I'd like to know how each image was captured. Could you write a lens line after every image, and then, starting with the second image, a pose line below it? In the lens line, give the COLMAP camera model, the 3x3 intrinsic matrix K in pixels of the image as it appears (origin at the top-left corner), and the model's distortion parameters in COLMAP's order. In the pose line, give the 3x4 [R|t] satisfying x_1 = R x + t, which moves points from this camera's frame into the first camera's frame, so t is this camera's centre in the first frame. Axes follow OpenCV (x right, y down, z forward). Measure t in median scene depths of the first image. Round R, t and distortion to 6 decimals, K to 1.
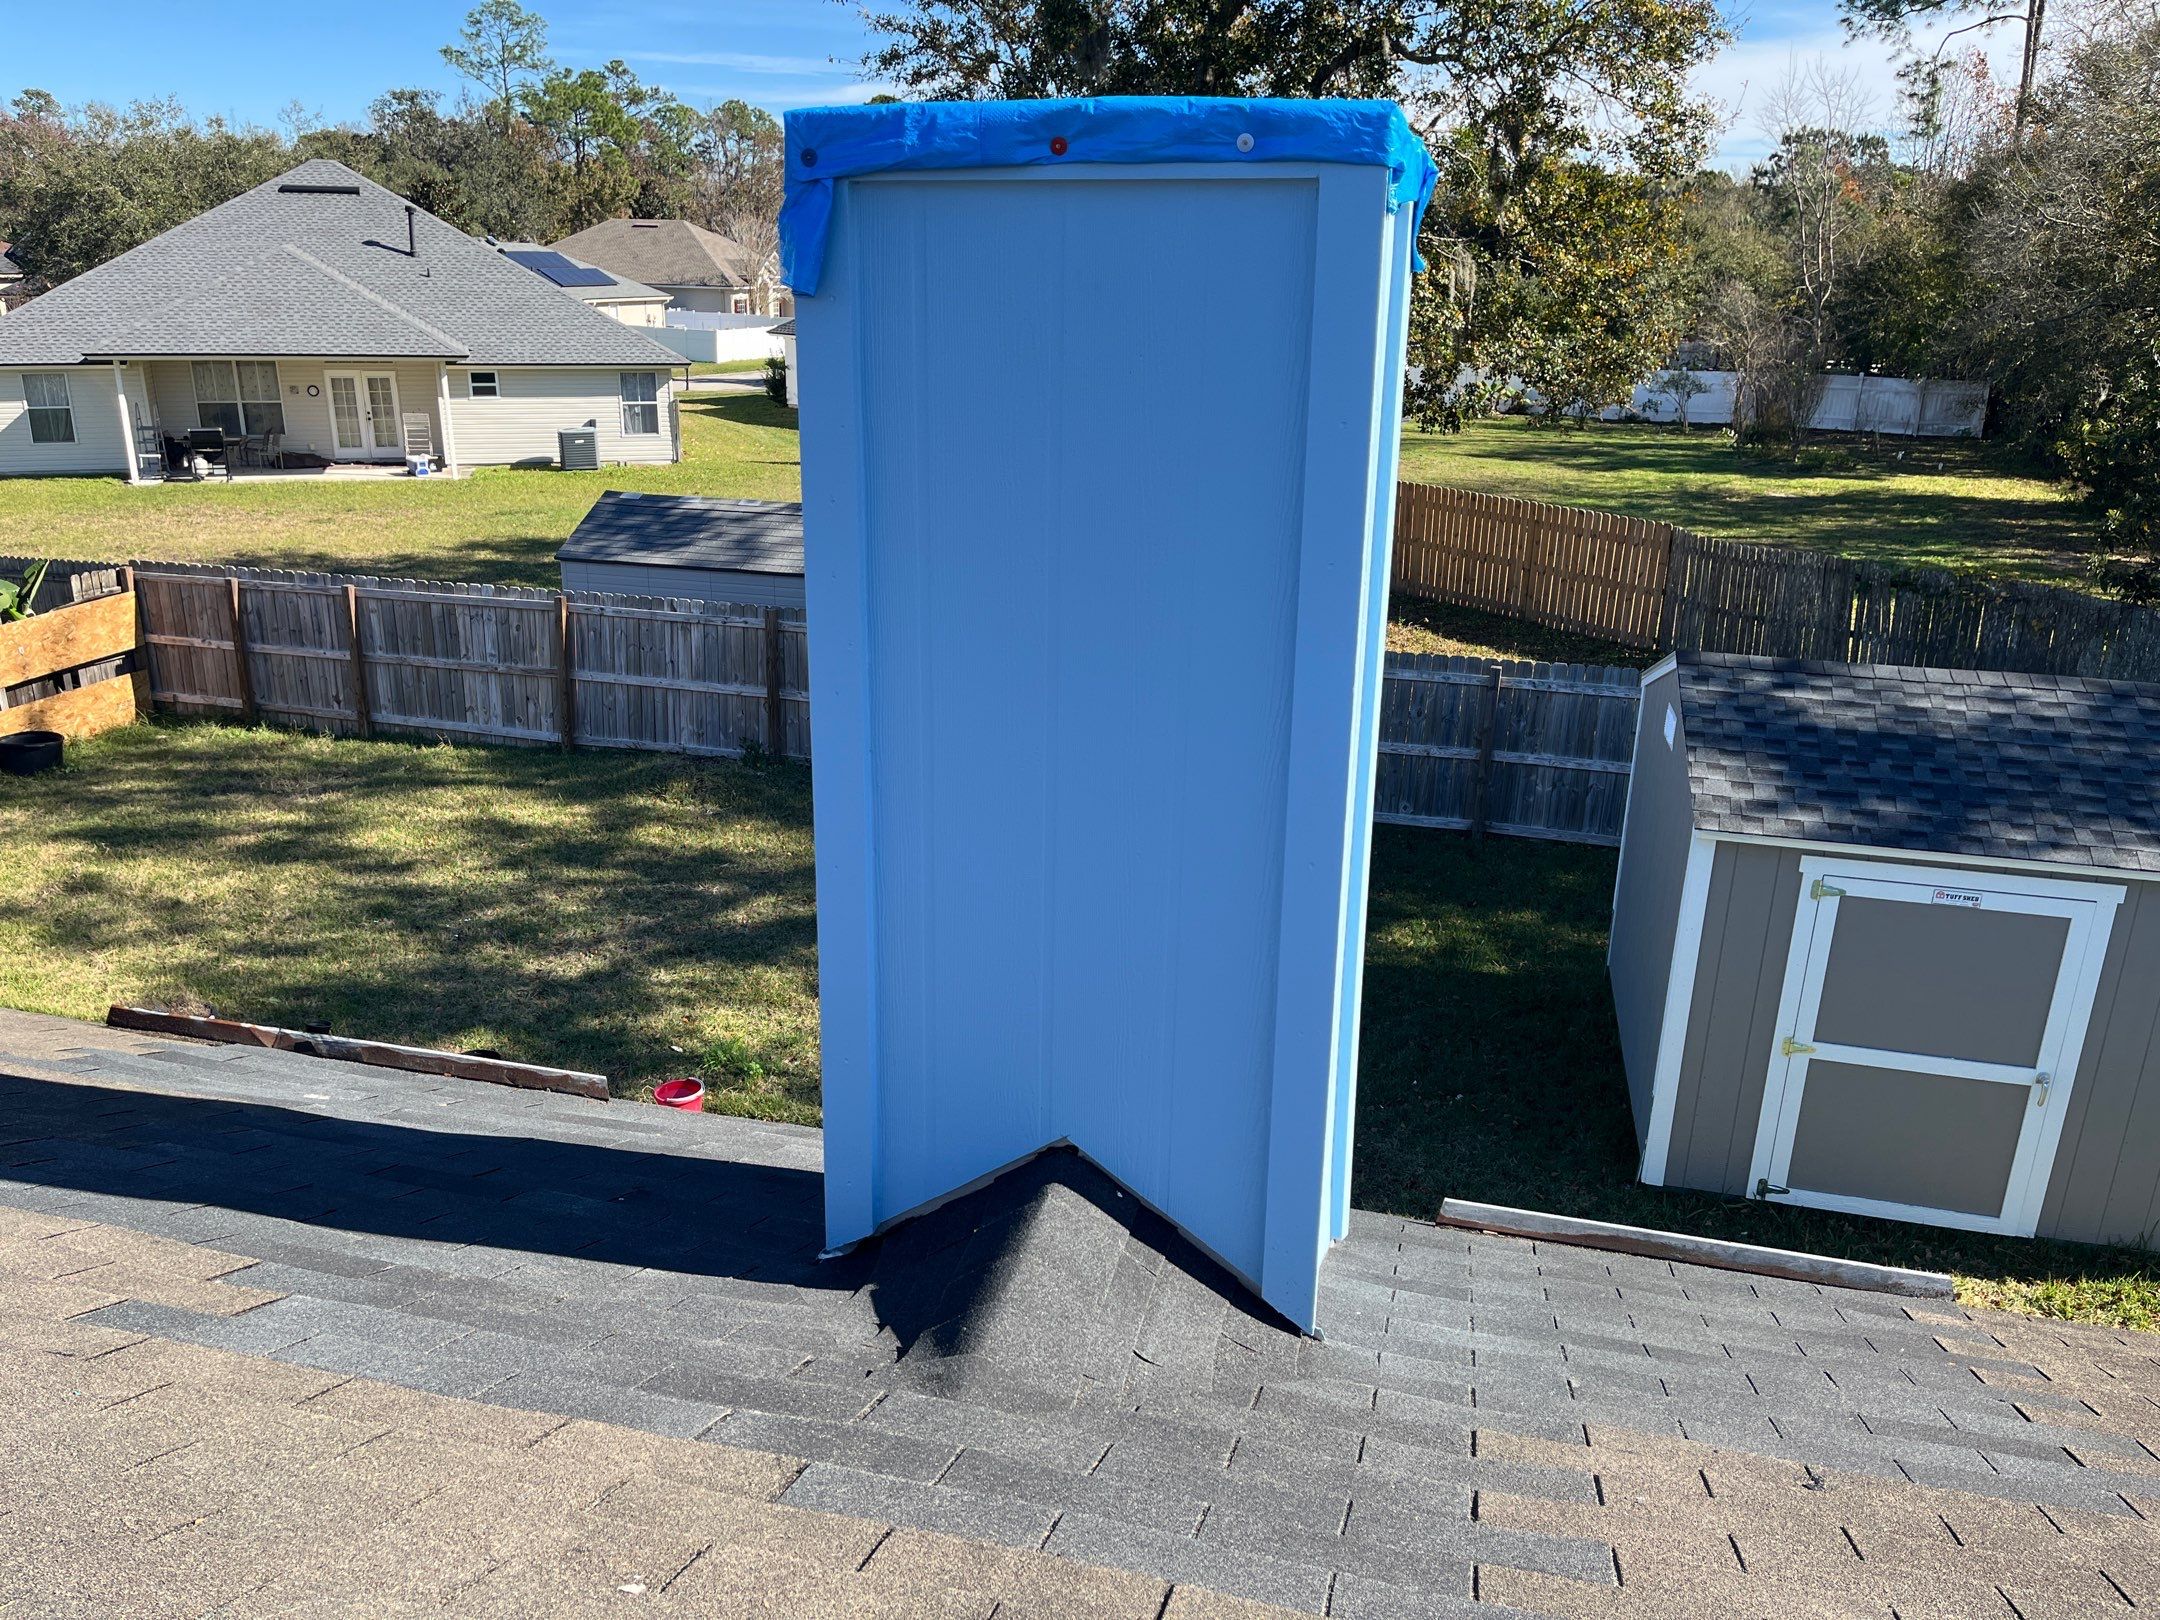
lens RADIAL K [[1634.7, 0, 1071.2], [0, 1634.7, 823.2], [0, 0, 1]] dist [0.028683, -0.013078]
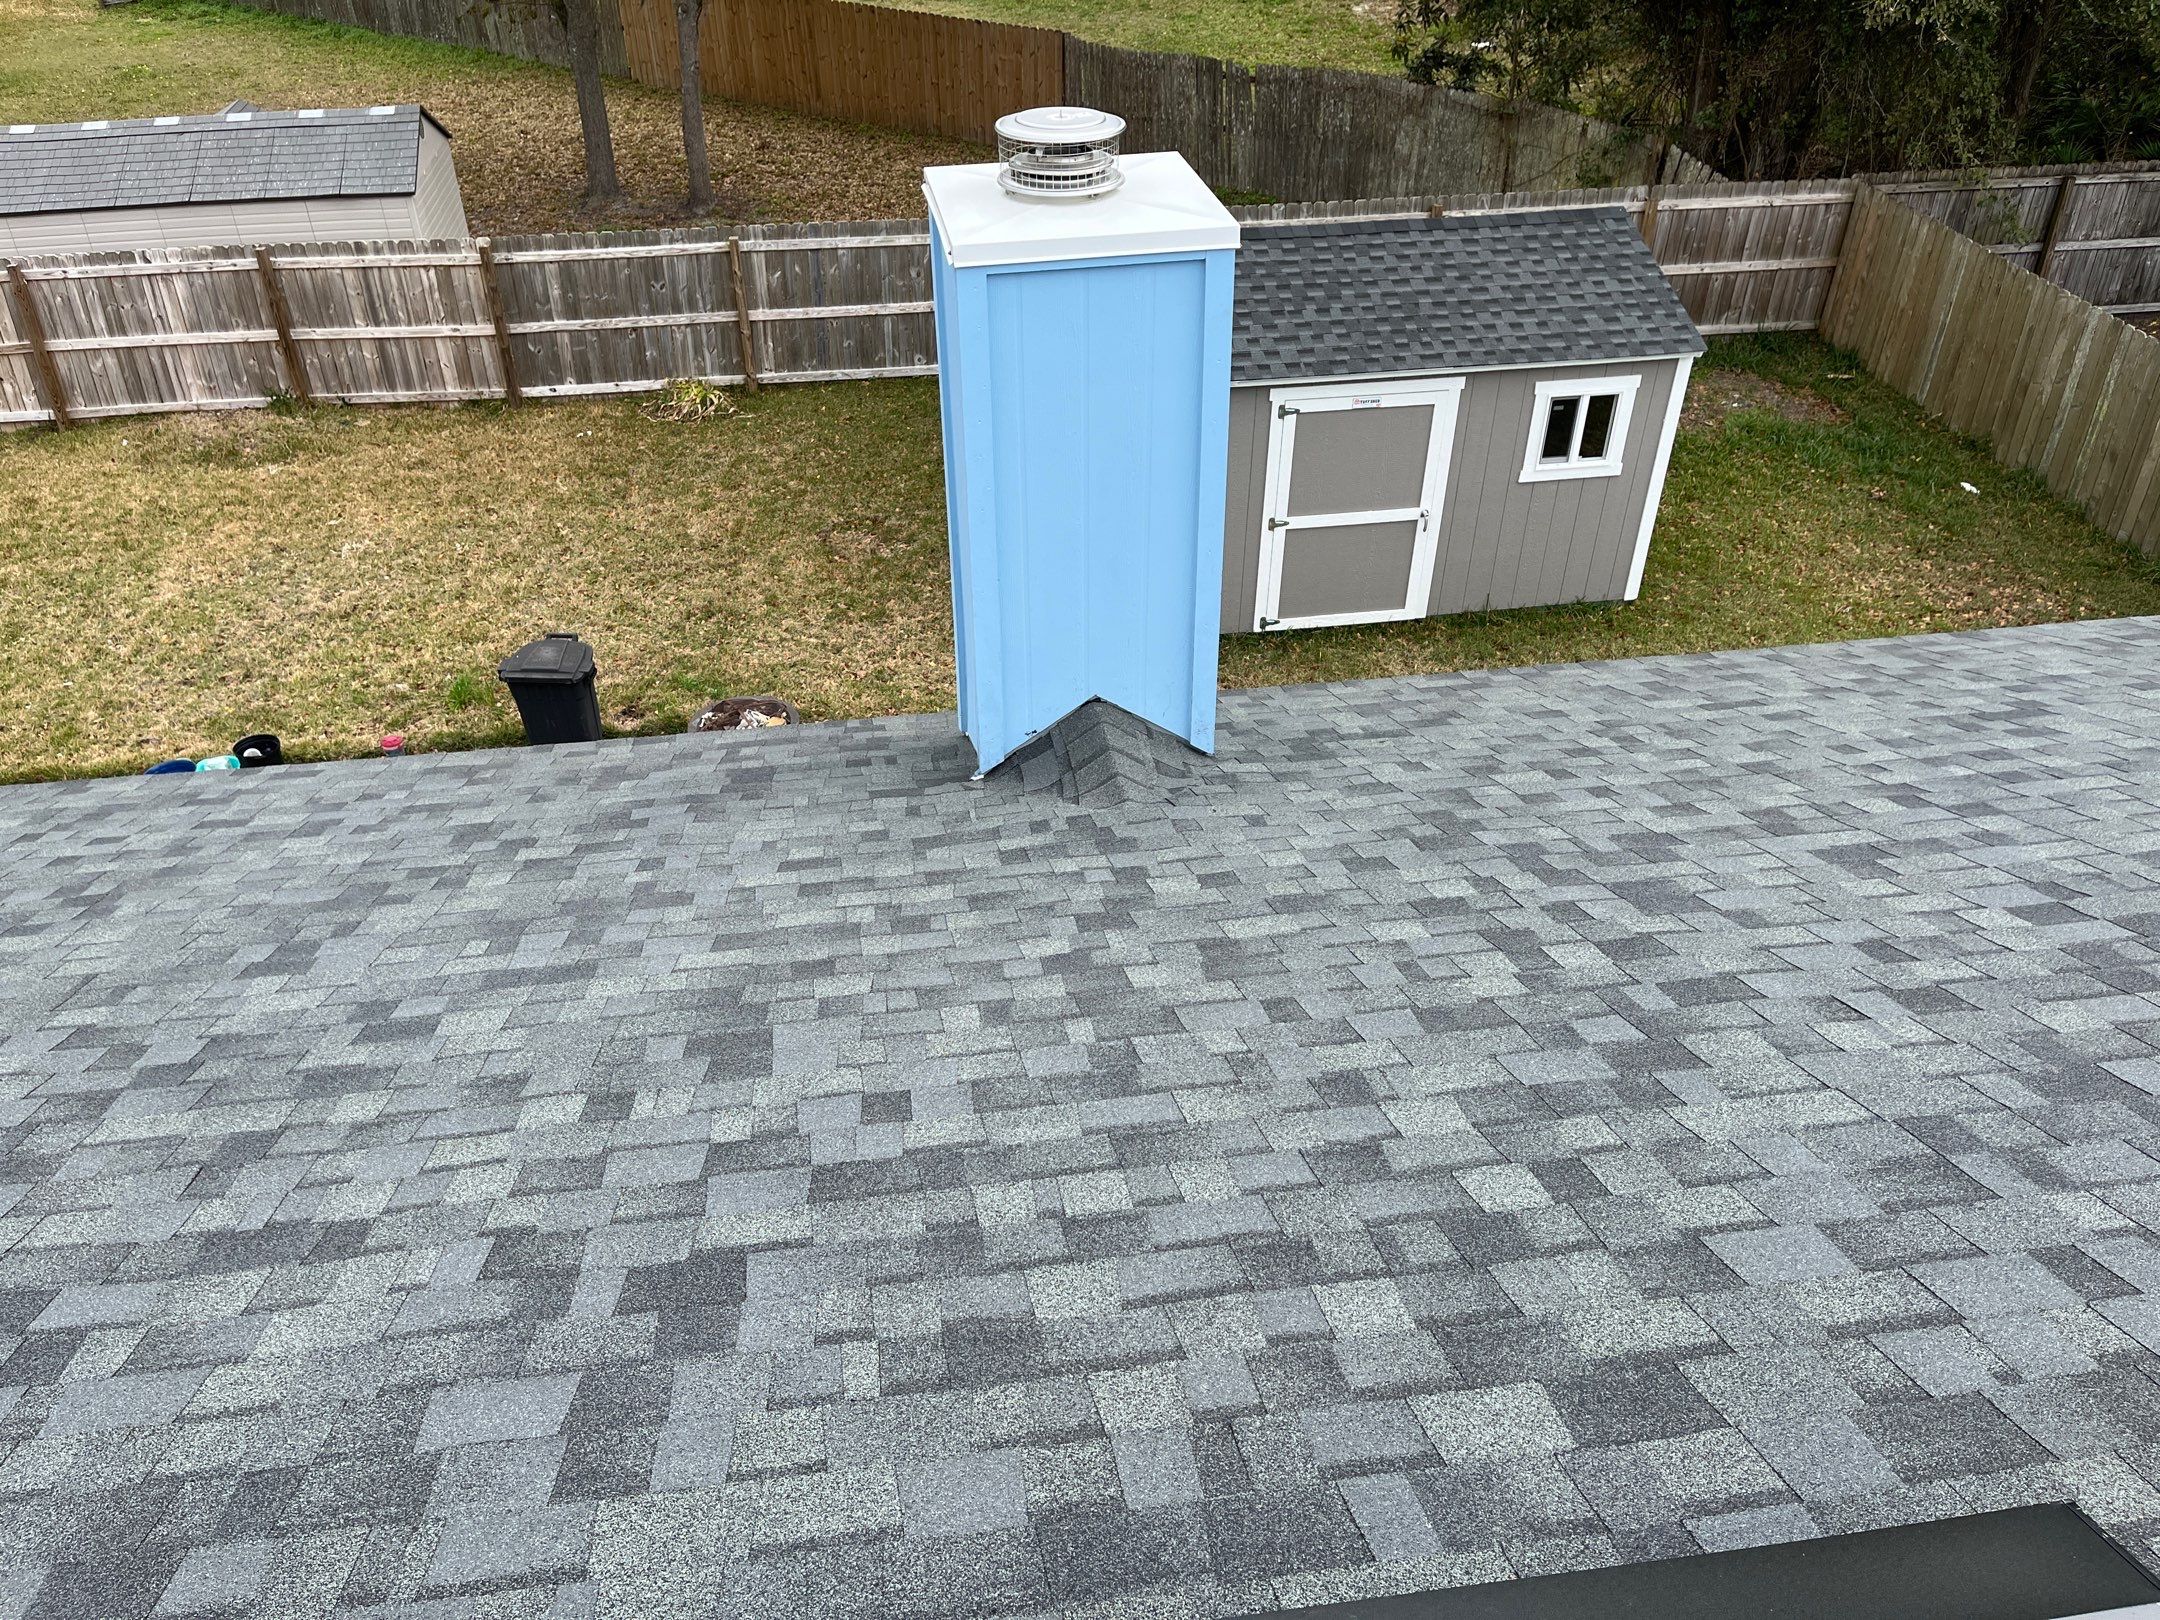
lens RADIAL K [[1634.7, 0, 1083.1], [0, 1634.7, 806.0], [0, 0, 1]] dist [0.028683, -0.013078]
pose [[0.916362, -0.248102, 0.314206, -0.214423], [0.143076, 0.935946, 0.321767, -0.111932], [-0.373911, -0.249900, 0.893163, -0.261810]]
